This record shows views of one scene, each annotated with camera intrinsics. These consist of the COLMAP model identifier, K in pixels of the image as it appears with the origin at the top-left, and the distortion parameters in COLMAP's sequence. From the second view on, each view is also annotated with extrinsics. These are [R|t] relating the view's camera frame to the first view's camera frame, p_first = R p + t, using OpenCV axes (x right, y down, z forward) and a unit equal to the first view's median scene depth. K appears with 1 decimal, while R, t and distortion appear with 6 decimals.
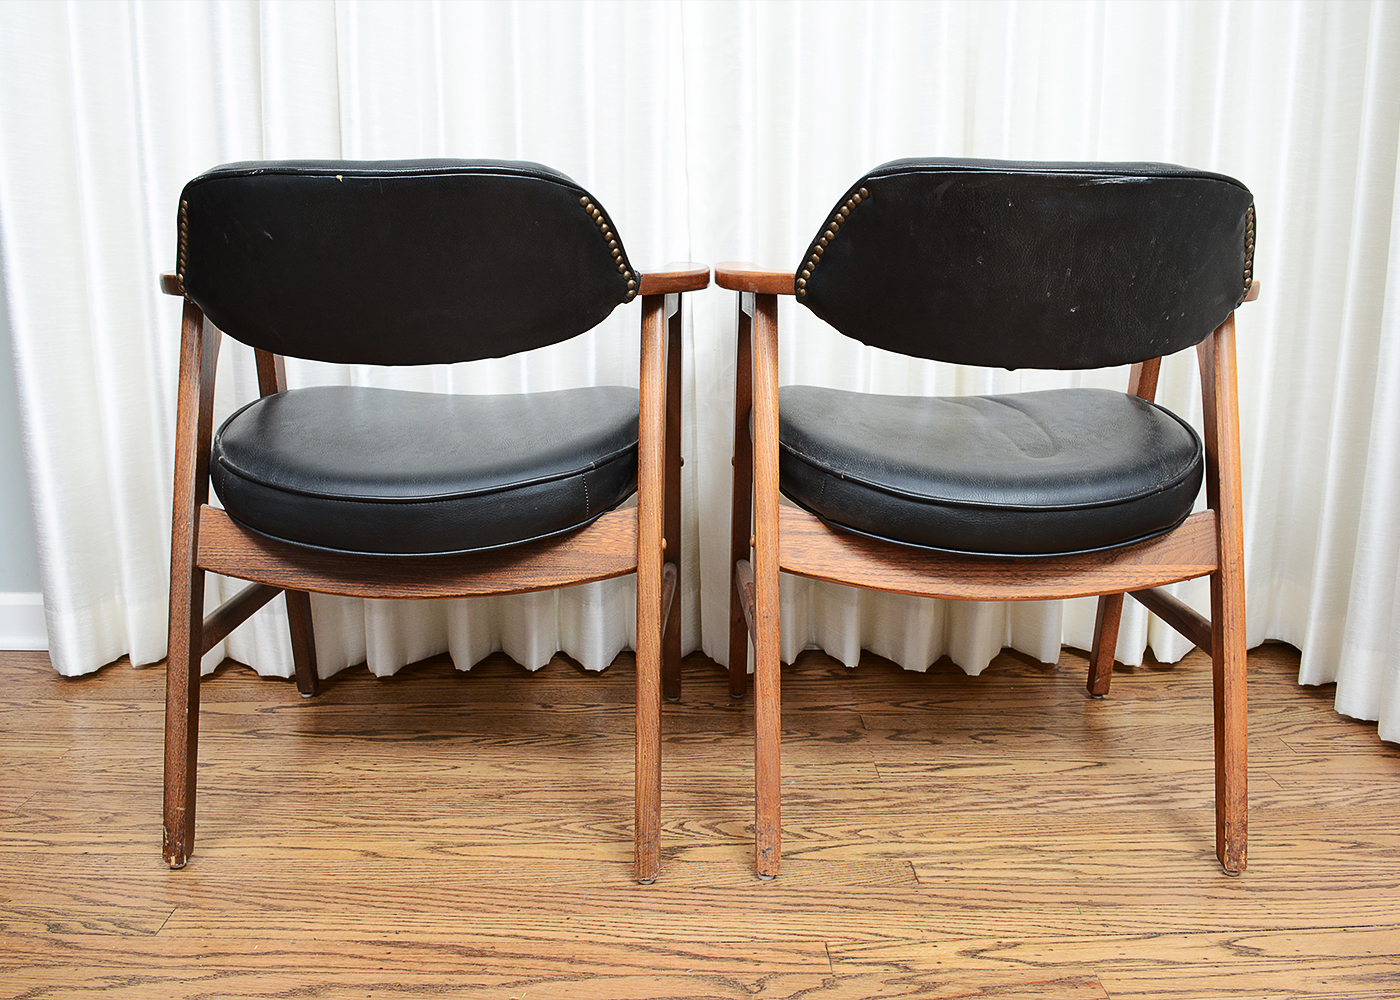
lens RADIAL K [[1164.0, 0, 701.5], [0, 1164.0, 505.0], [0, 0, 1]] dist [-0.088087, 0.014121]
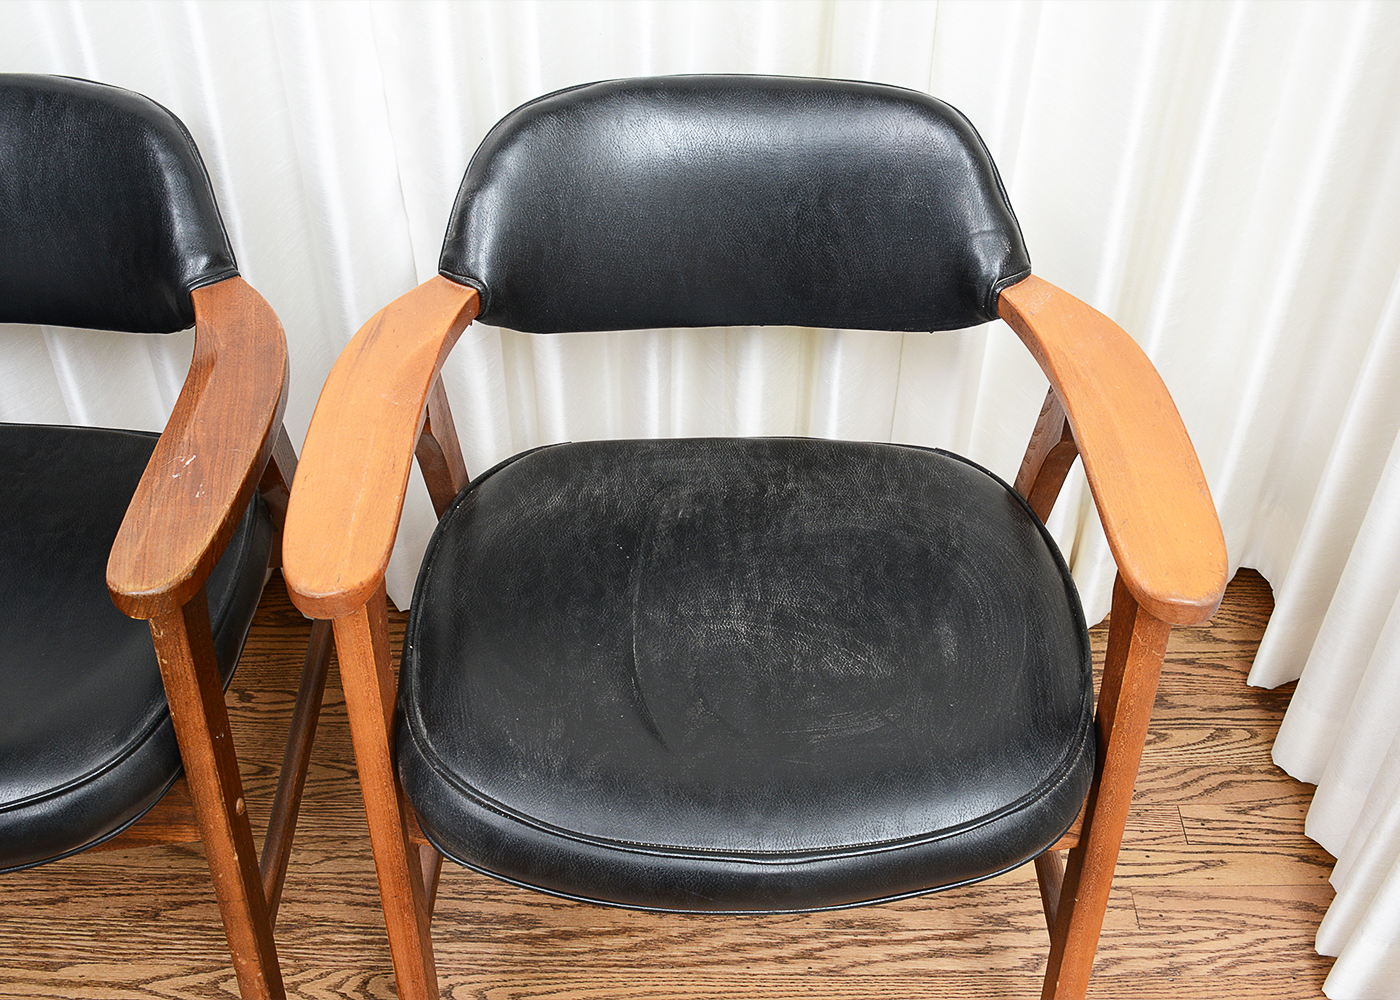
lens RADIAL K [[1528.7, 0, 699.4], [0, 1528.7, 504.7], [0, 0, 1]] dist [-0.061066, 0.000000]
pose [[0.999694, 0.021087, -0.012924, 0.228260], [-0.012222, 0.875495, 0.483072, -0.548165], [0.021501, -0.482766, 0.875485, 0.226347]]
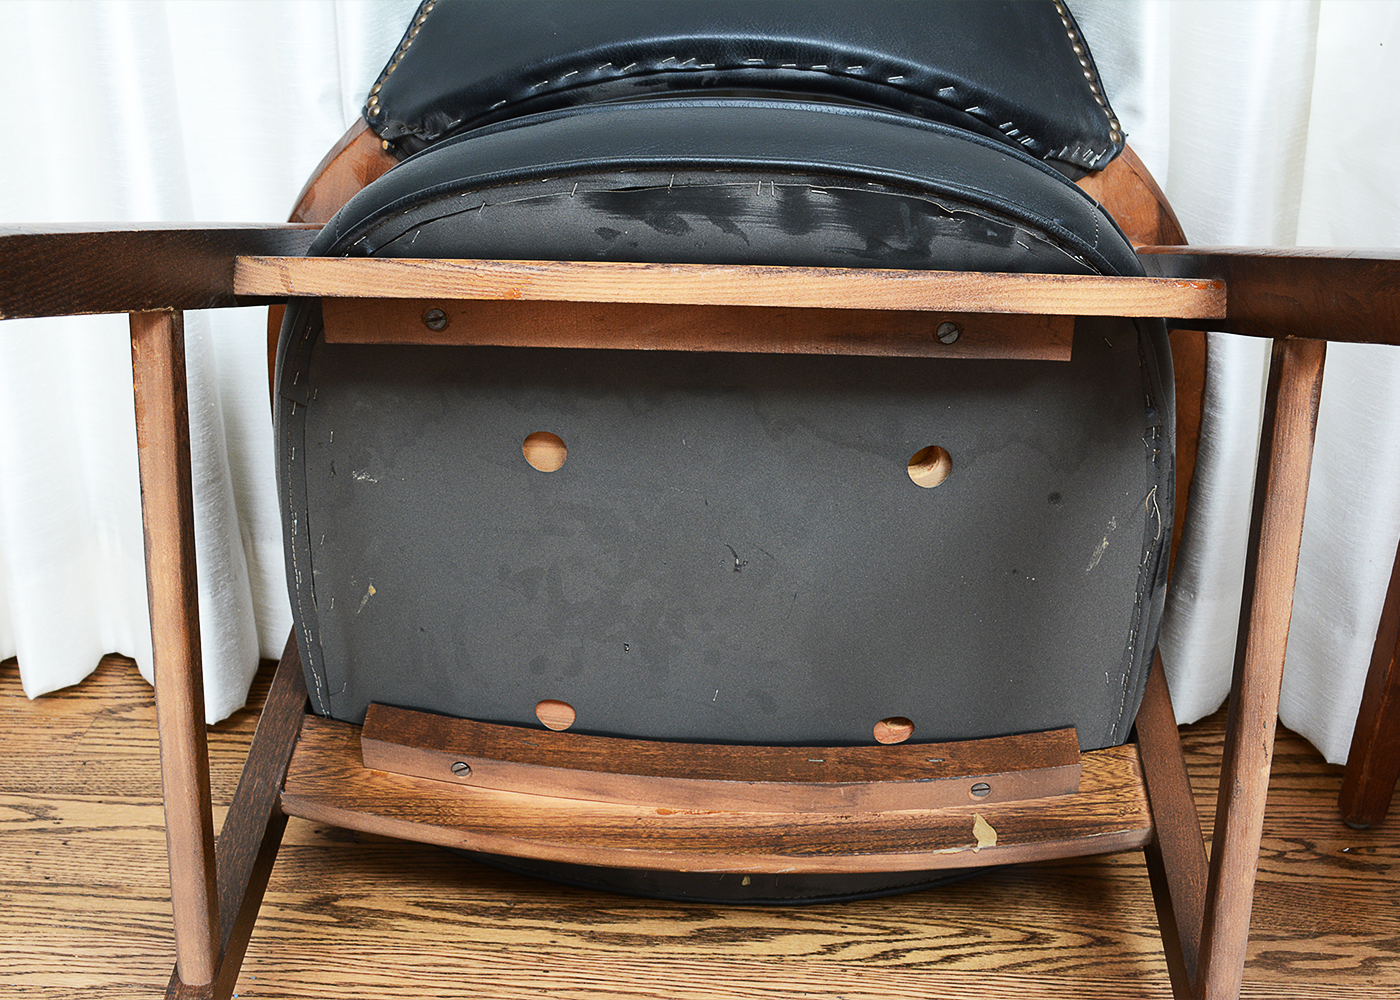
lens RADIAL K [[1852.4, 0, 704.8], [0, 1852.4, 500.0], [0, 0, 1]] dist [-0.034400, 0.000000]
pose [[0.998010, 0.034198, -0.052980, -0.247922], [-0.023681, 0.981934, 0.187735, -0.117110], [0.058443, -0.186107, 0.980790, 0.383845]]
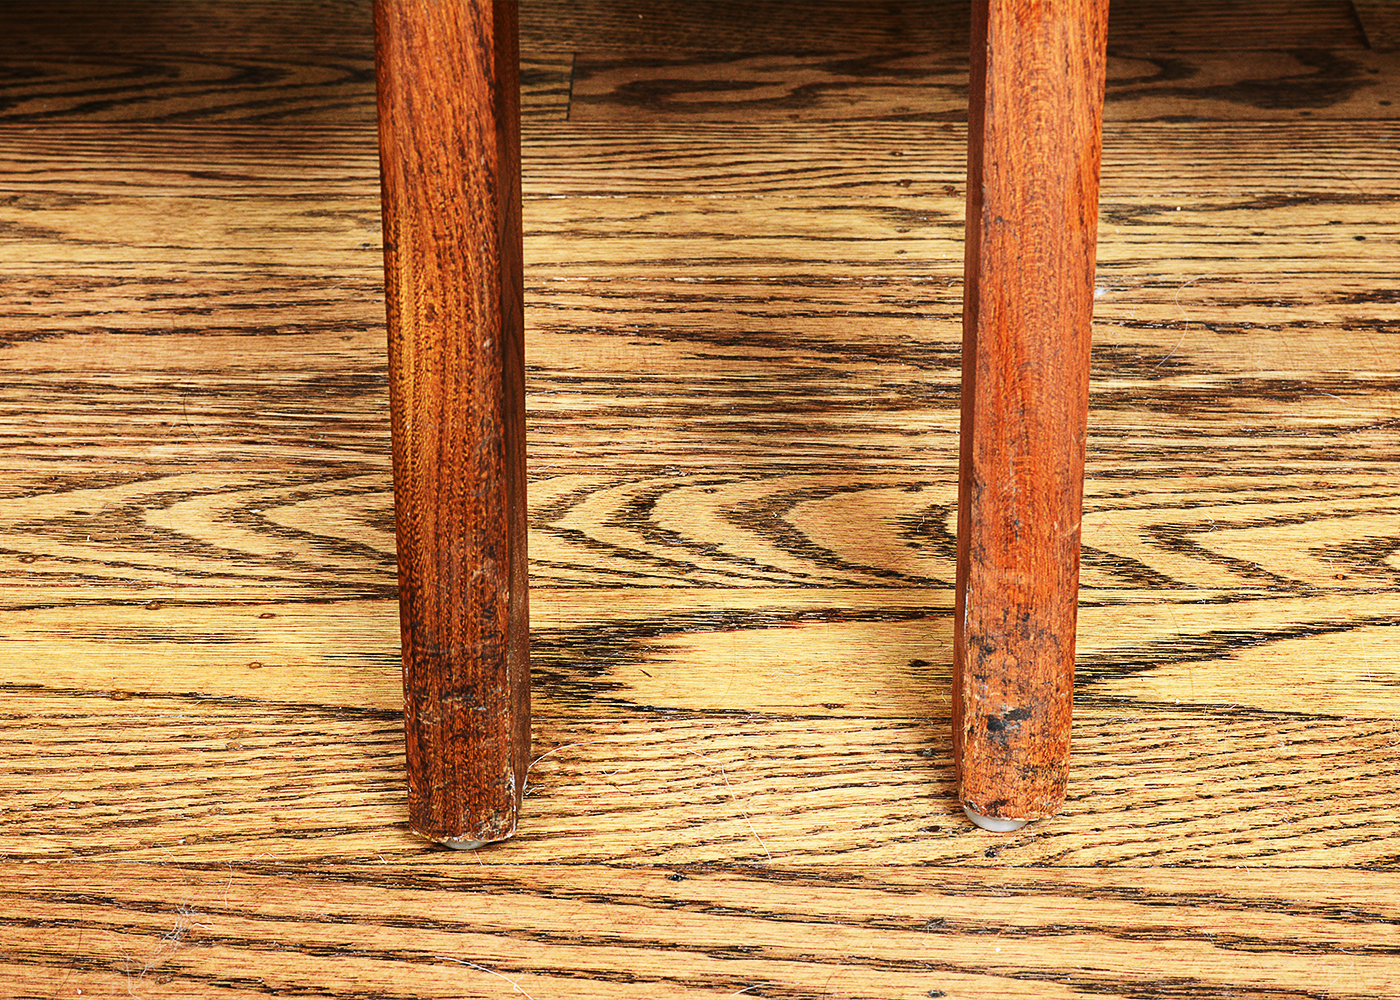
lens RADIAL K [[2430.7, 0, 695.7], [0, 2430.7, 500.9], [0, 0, 1]] dist [-0.005431, 0.000000]
pose [[0.999155, 0.008865, -0.040127, 0.014045], [0.009258, 0.902791, 0.429981, 0.057745], [0.040038, -0.429989, 0.901946, 0.545682]]
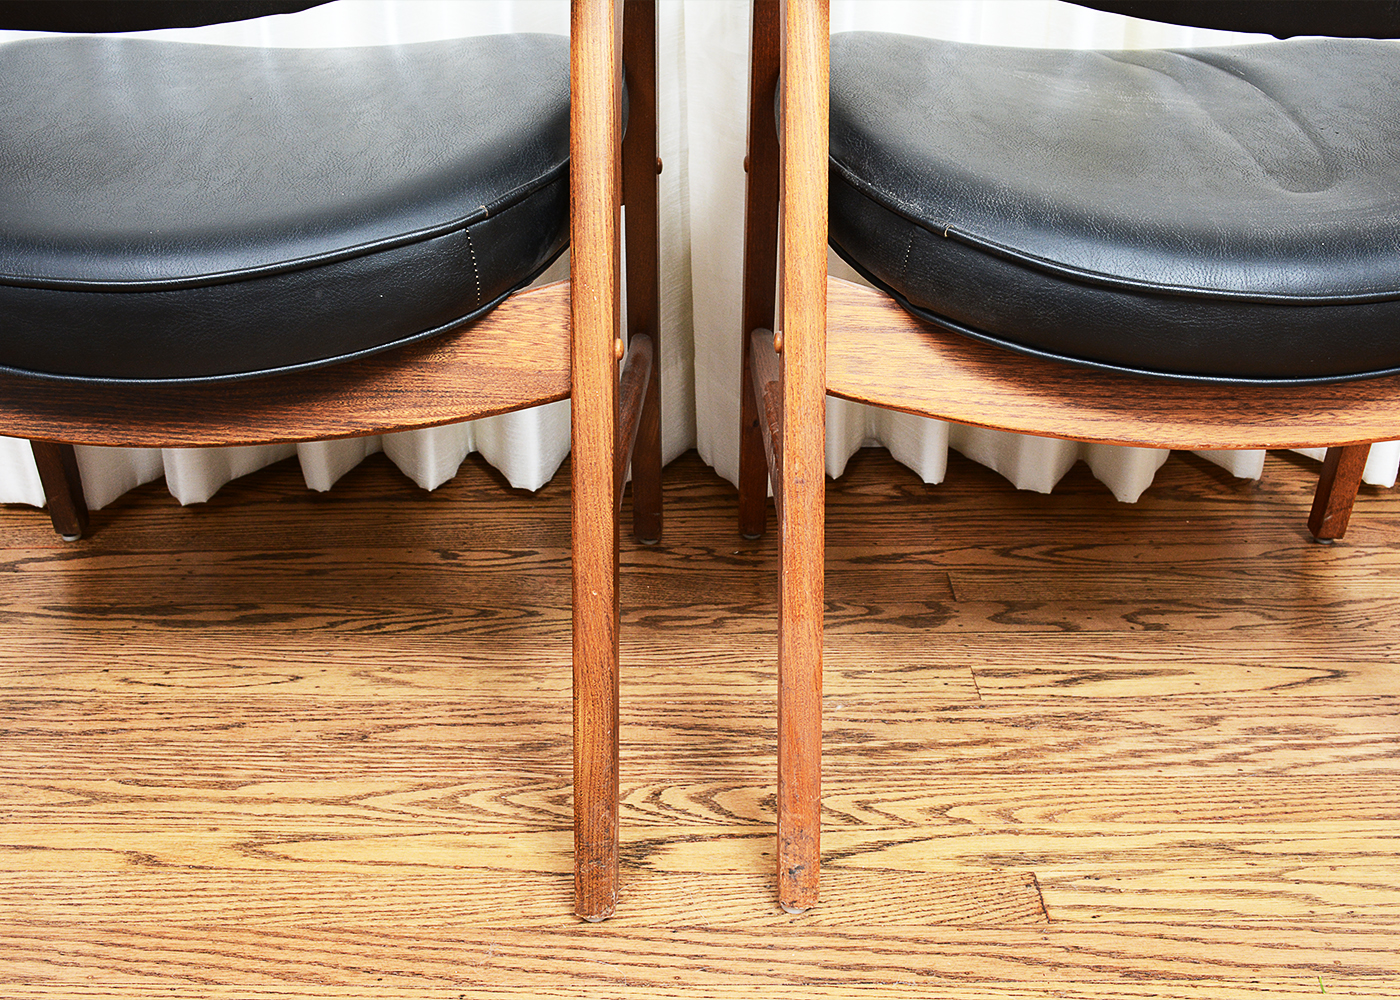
lens RADIAL K [[1528.7, 0, 696.8], [0, 1528.7, 503.4], [0, 0, 1]] dist [-0.061066, 0.000000]
pose [[0.999960, 0.001215, -0.008862, 0.010809], [0.000938, 0.971033, 0.238942, -0.065720], [0.008896, -0.238941, 0.970993, 0.255578]]
